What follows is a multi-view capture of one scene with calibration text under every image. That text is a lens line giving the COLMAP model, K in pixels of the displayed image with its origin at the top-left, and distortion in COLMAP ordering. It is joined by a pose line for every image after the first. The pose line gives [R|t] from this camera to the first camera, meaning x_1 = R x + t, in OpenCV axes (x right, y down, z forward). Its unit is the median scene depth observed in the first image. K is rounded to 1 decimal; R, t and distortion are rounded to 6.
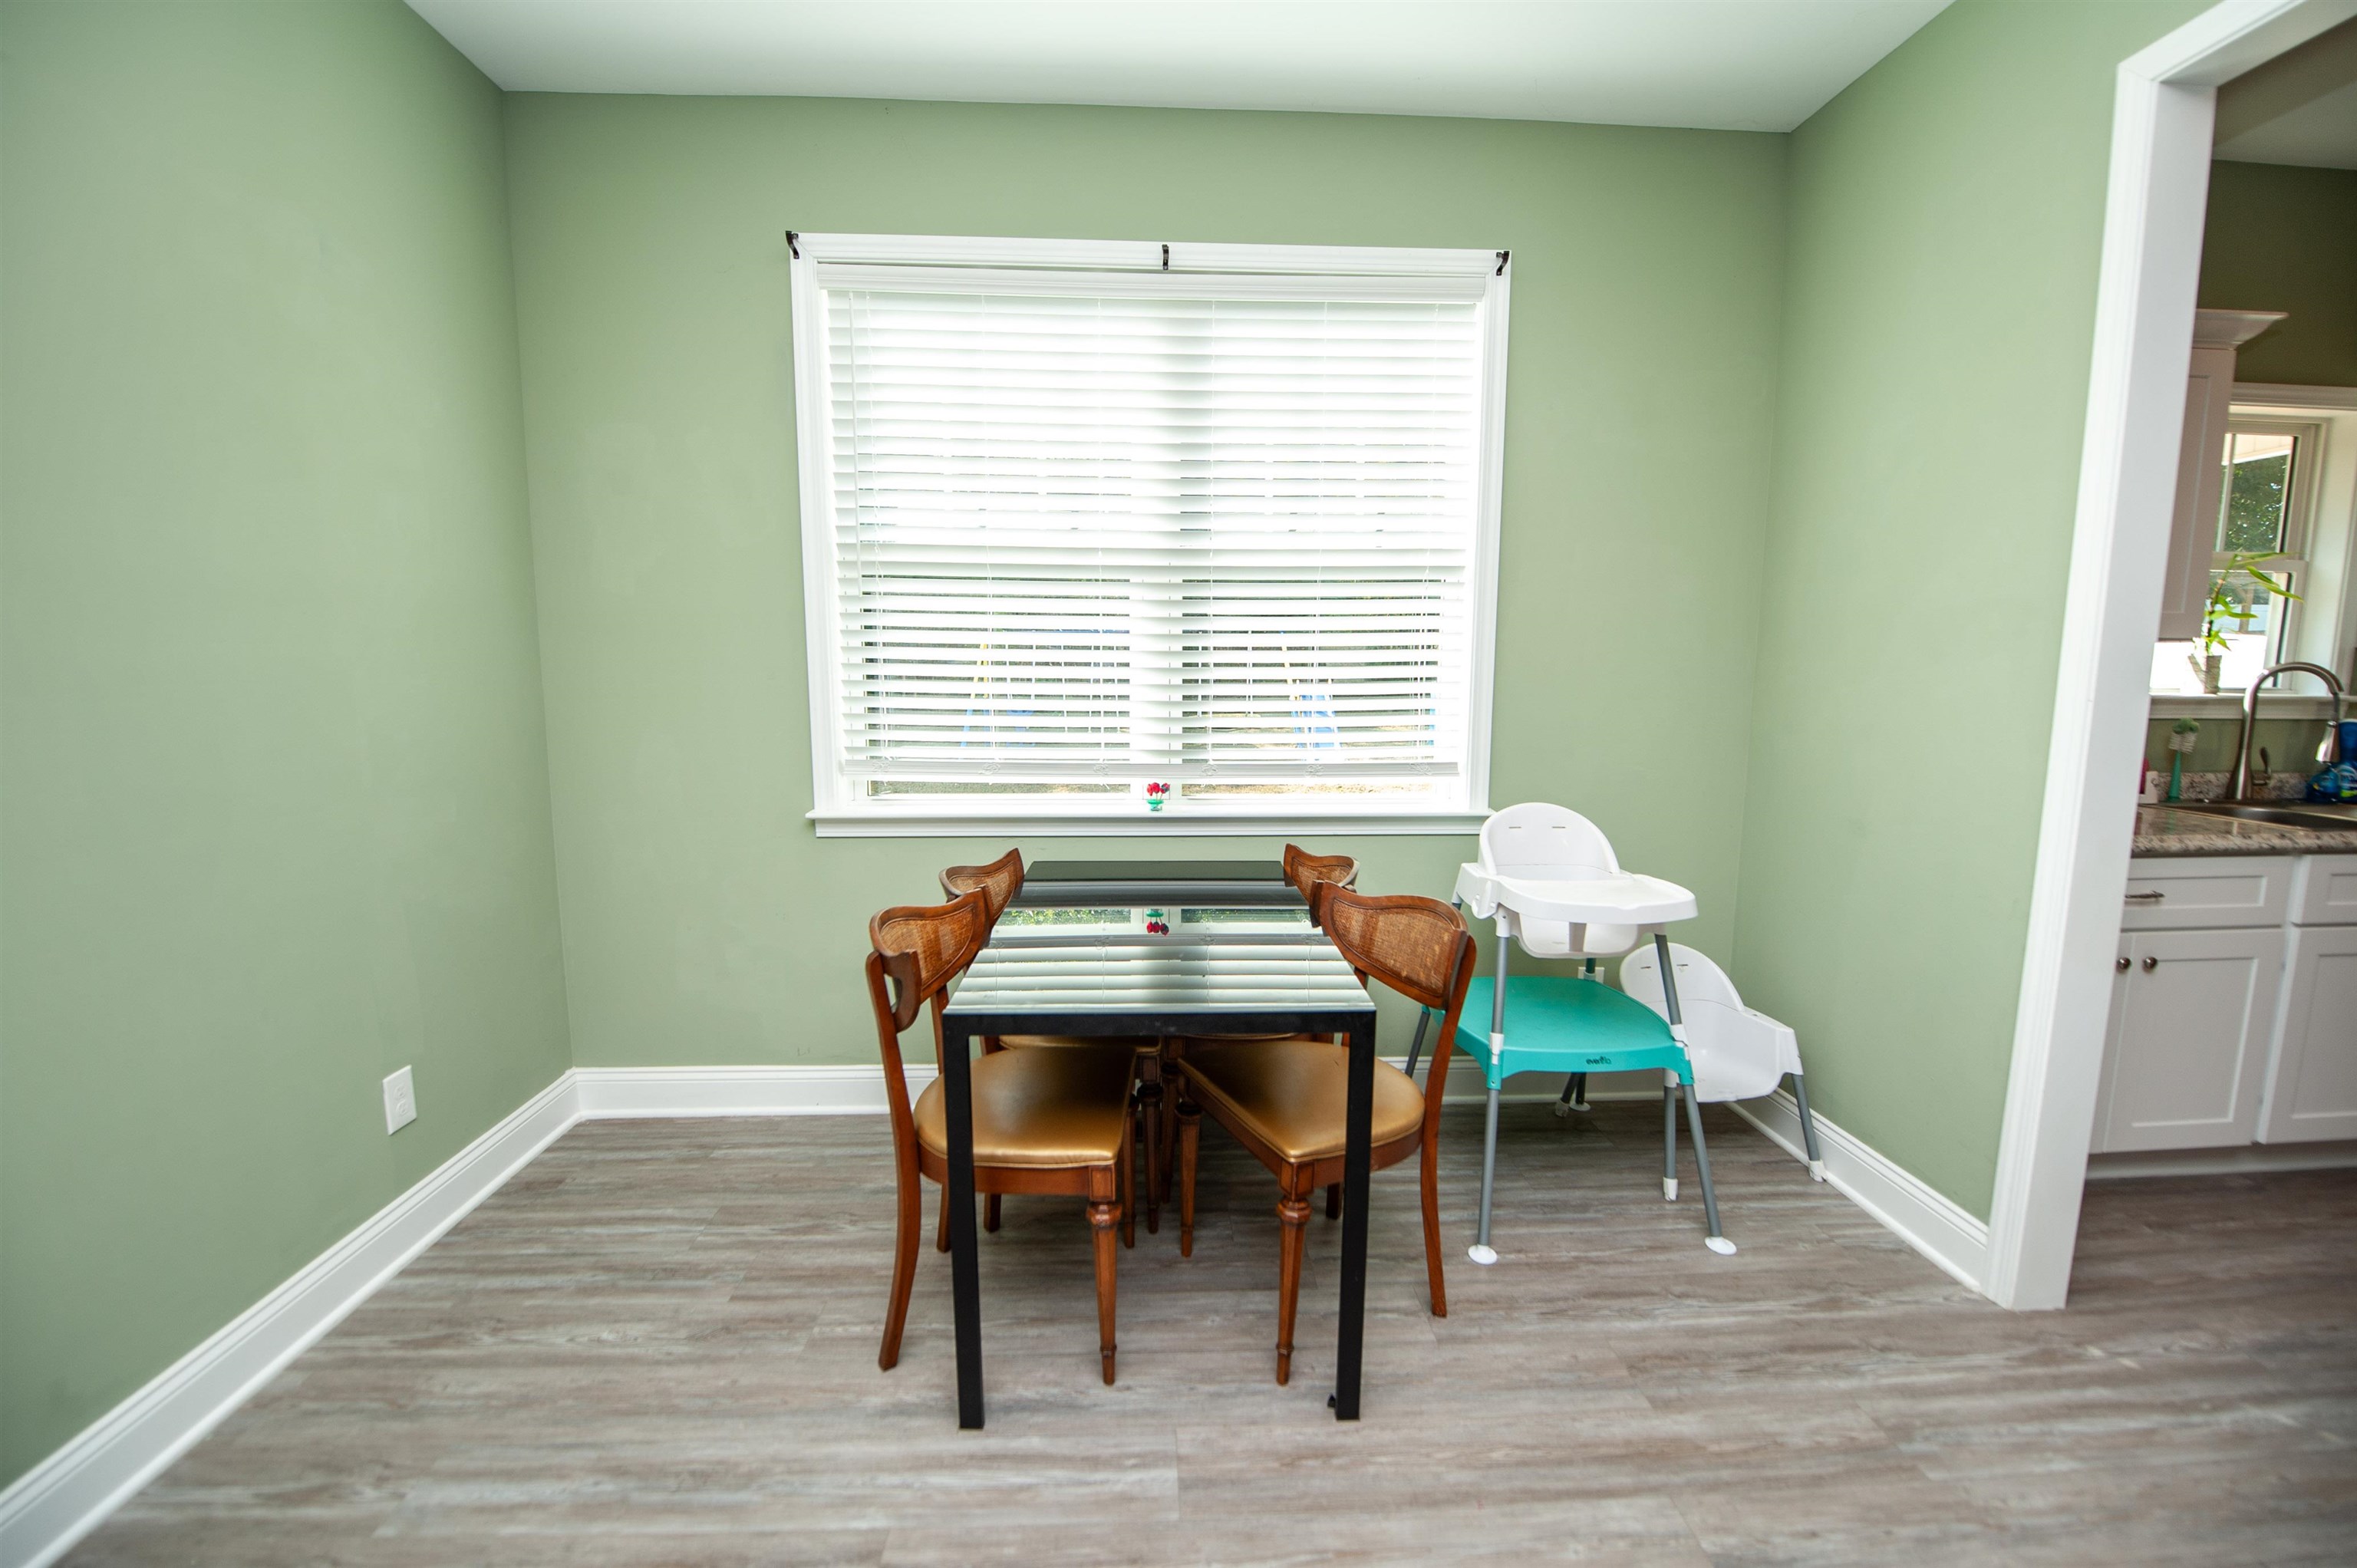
lens RADIAL K [[951.3, 0, 1211.2], [0, 951.3, 784.3], [0, 0, 1]] dist [-0.016317, -0.003687]
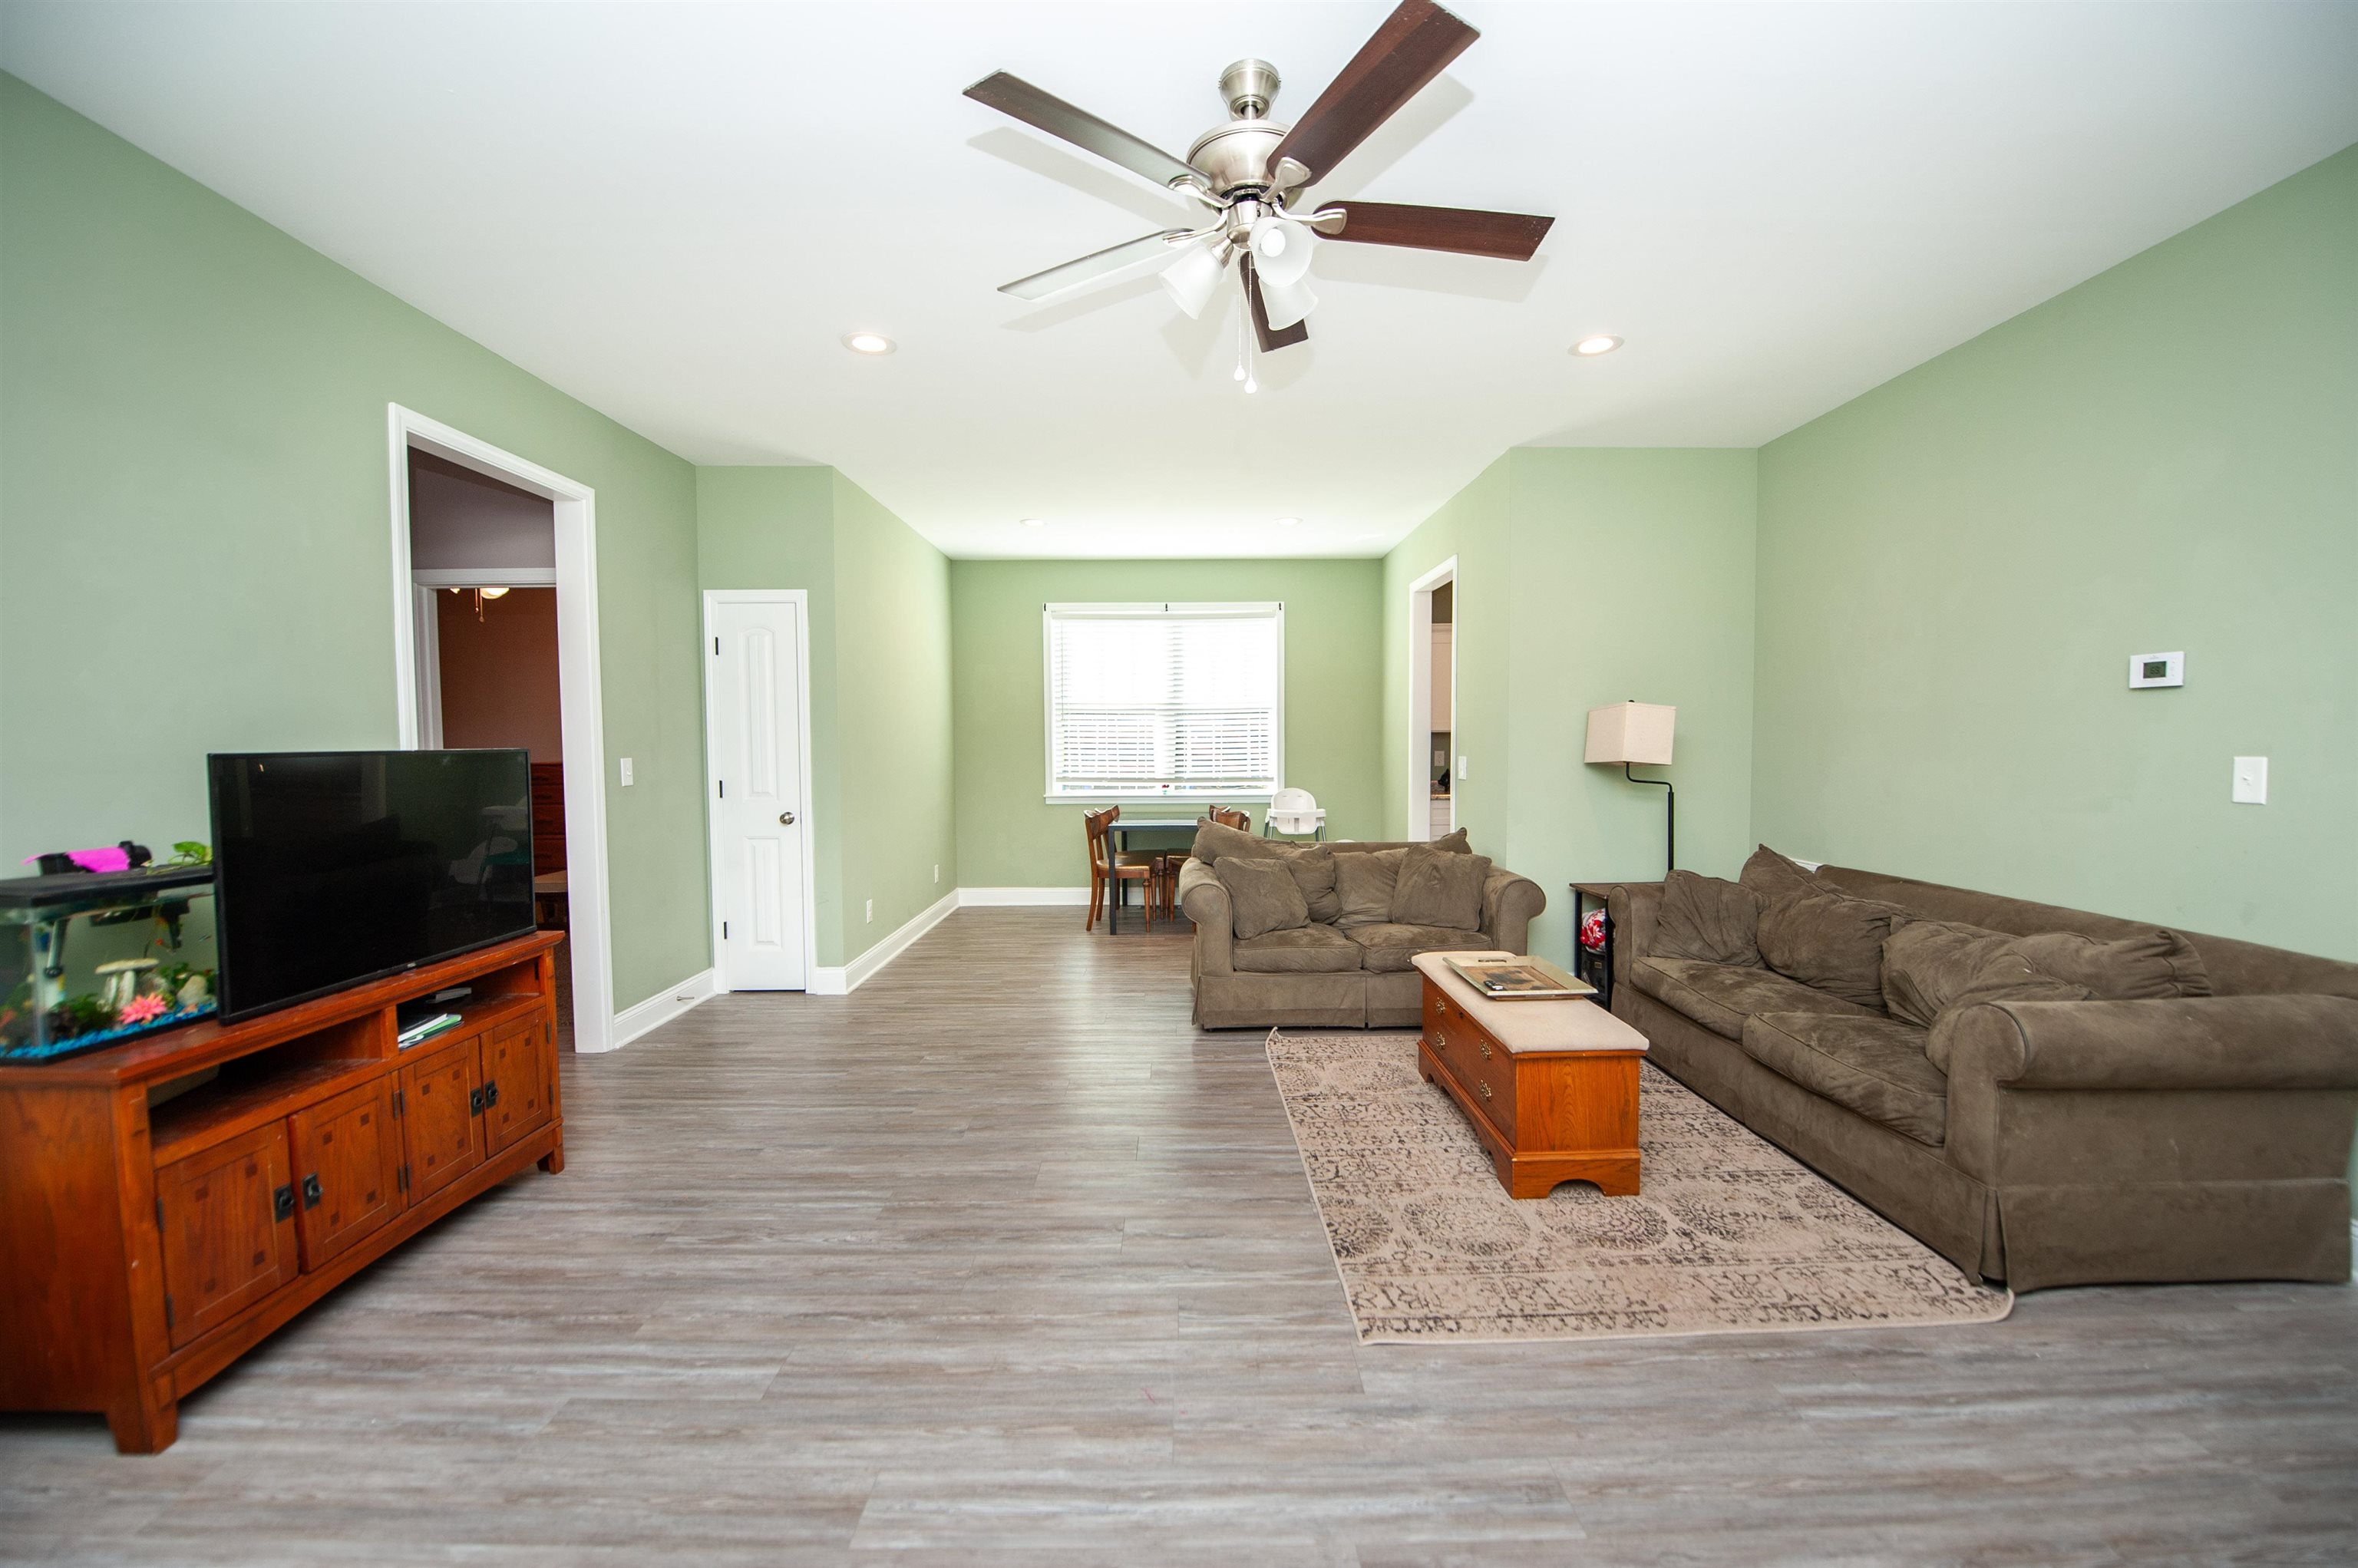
lens RADIAL K [[939.6, 0, 1185.3], [0, 939.6, 790.4], [0, 0, 1]] dist [-0.014757, -0.003776]
pose [[0.998965, -0.008334, -0.044715, 0.146173], [0.004811, 0.996916, -0.078328, 0.269594], [0.045229, 0.078032, 0.995924, -2.030942]]
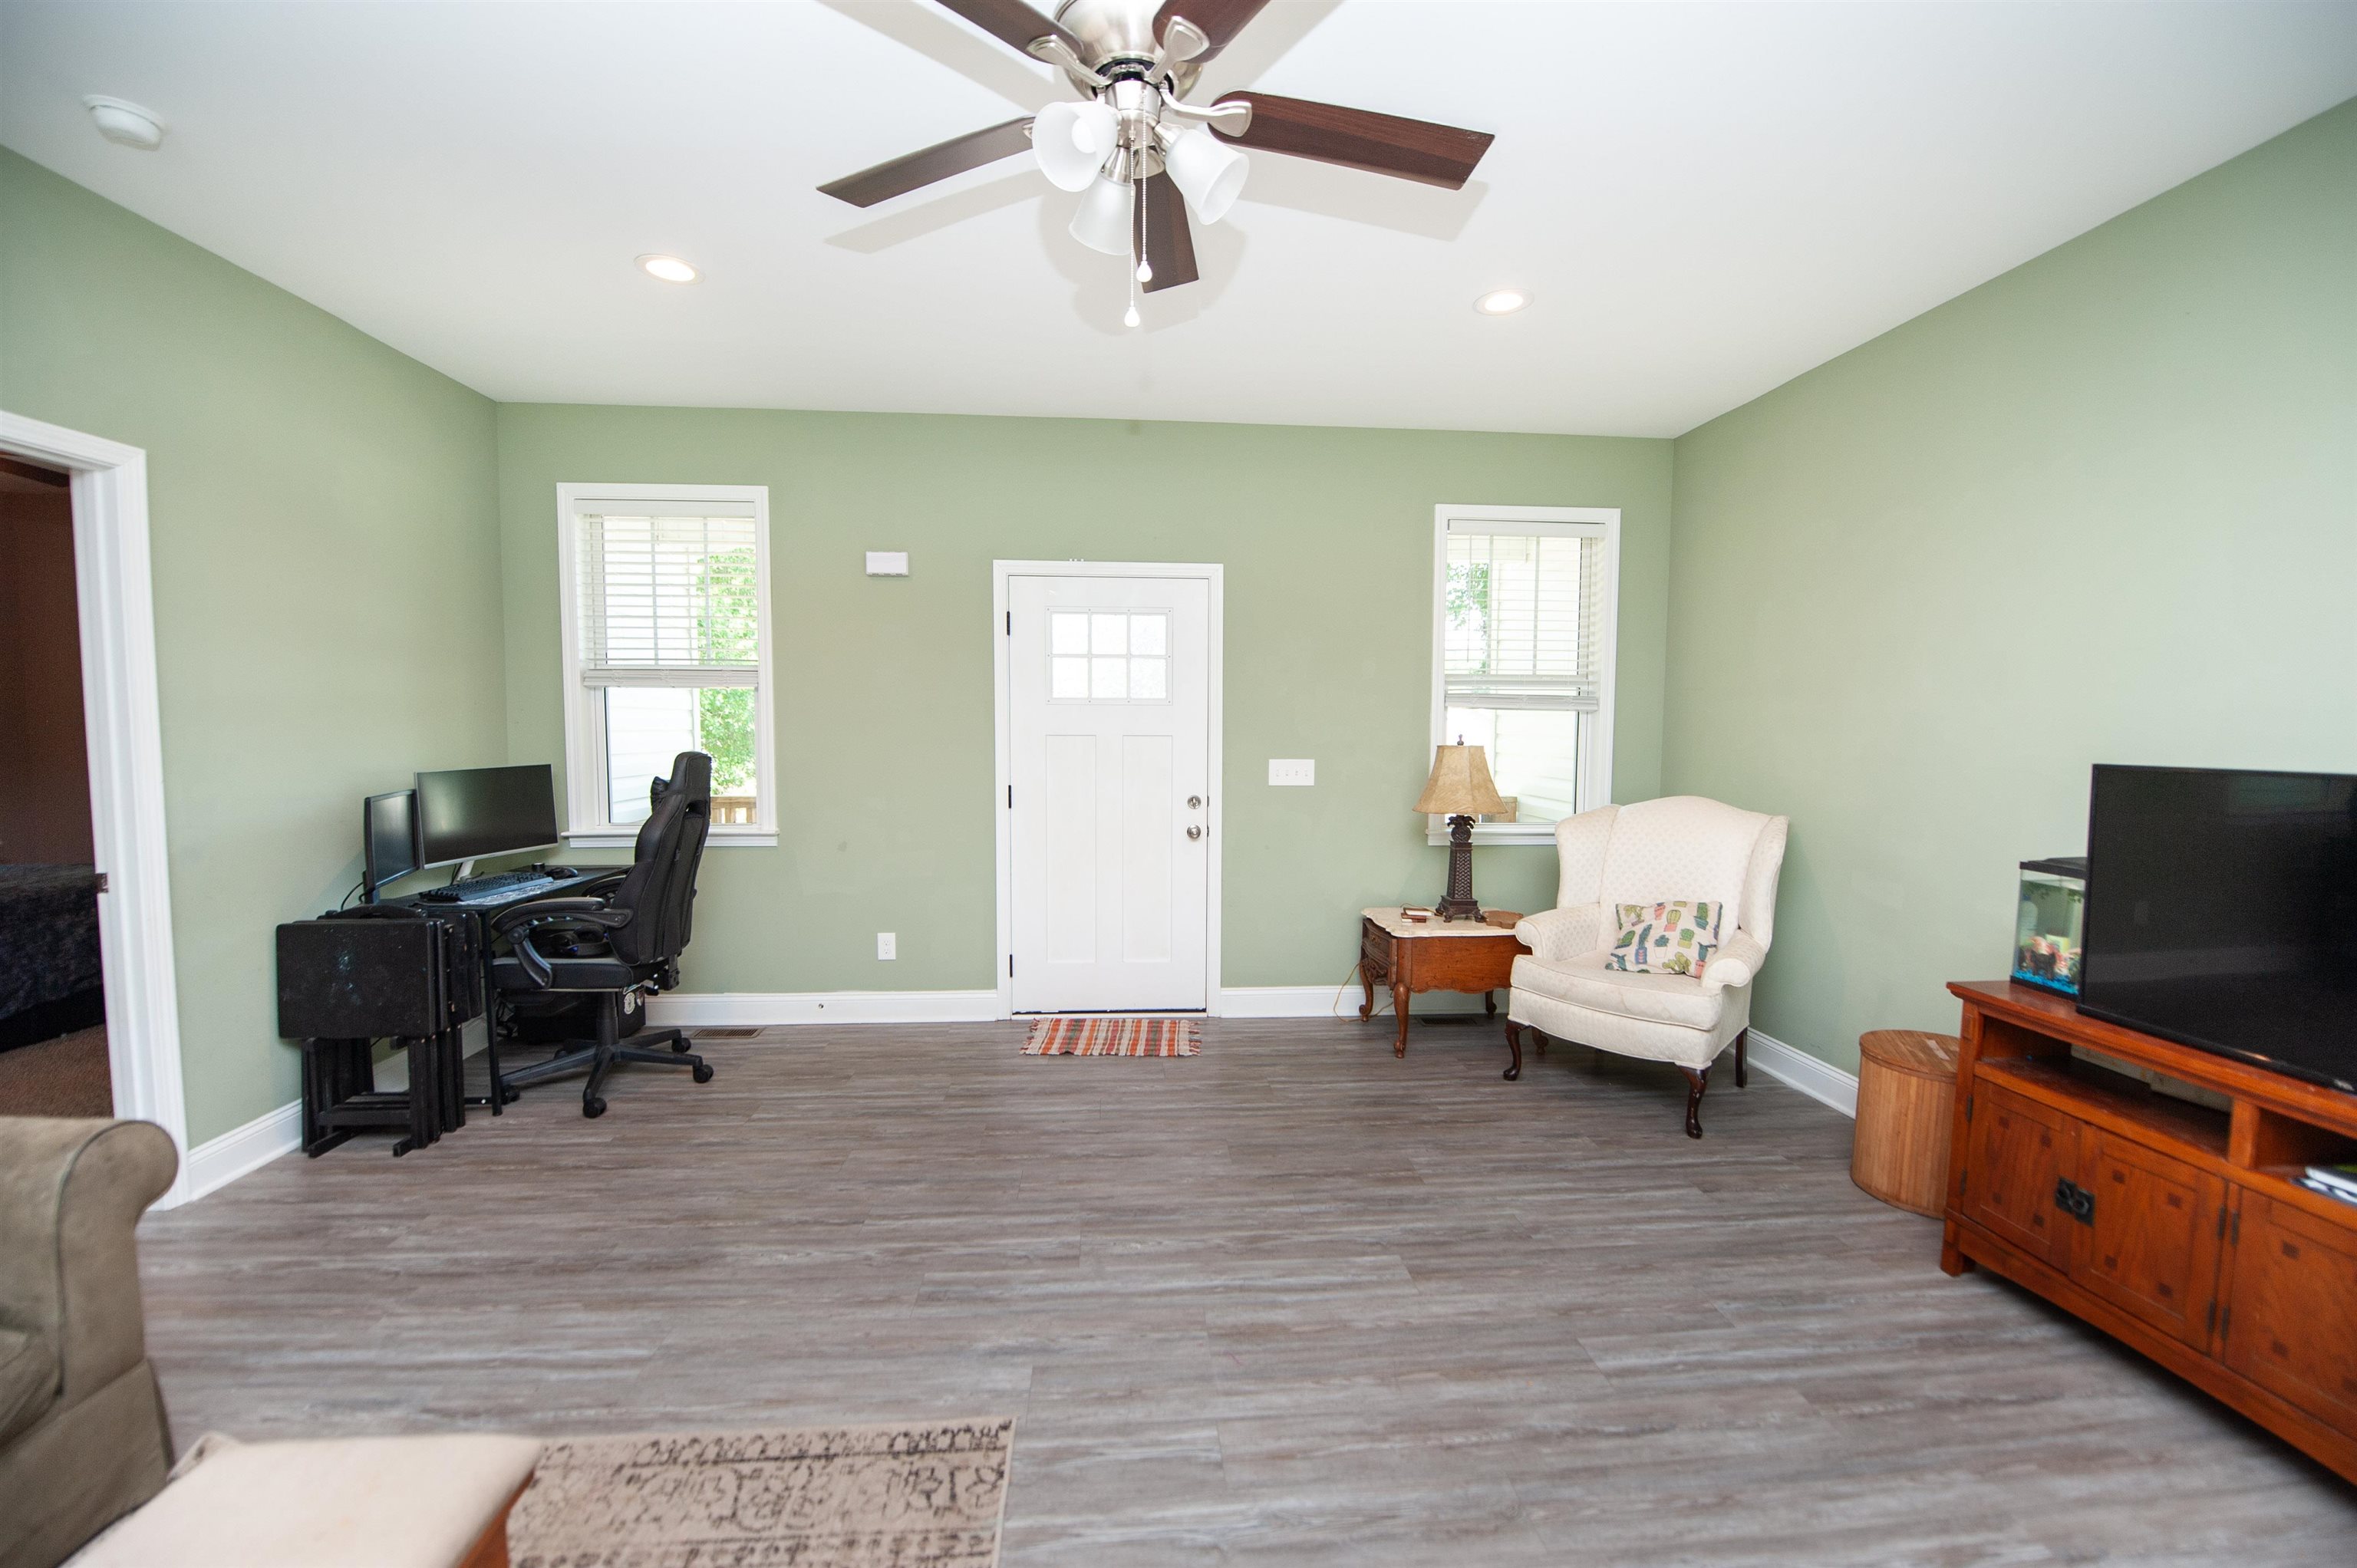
lens RADIAL K [[939.2, 0, 1184.8], [0, 939.2, 790.4], [0, 0, 1]] dist [-0.014757, -0.003776]
pose [[-0.999609, -0.007407, -0.026966, 0.148118], [-0.012607, 0.980096, 0.198122, 0.037139], [0.024962, 0.198384, -0.979806, -0.461297]]
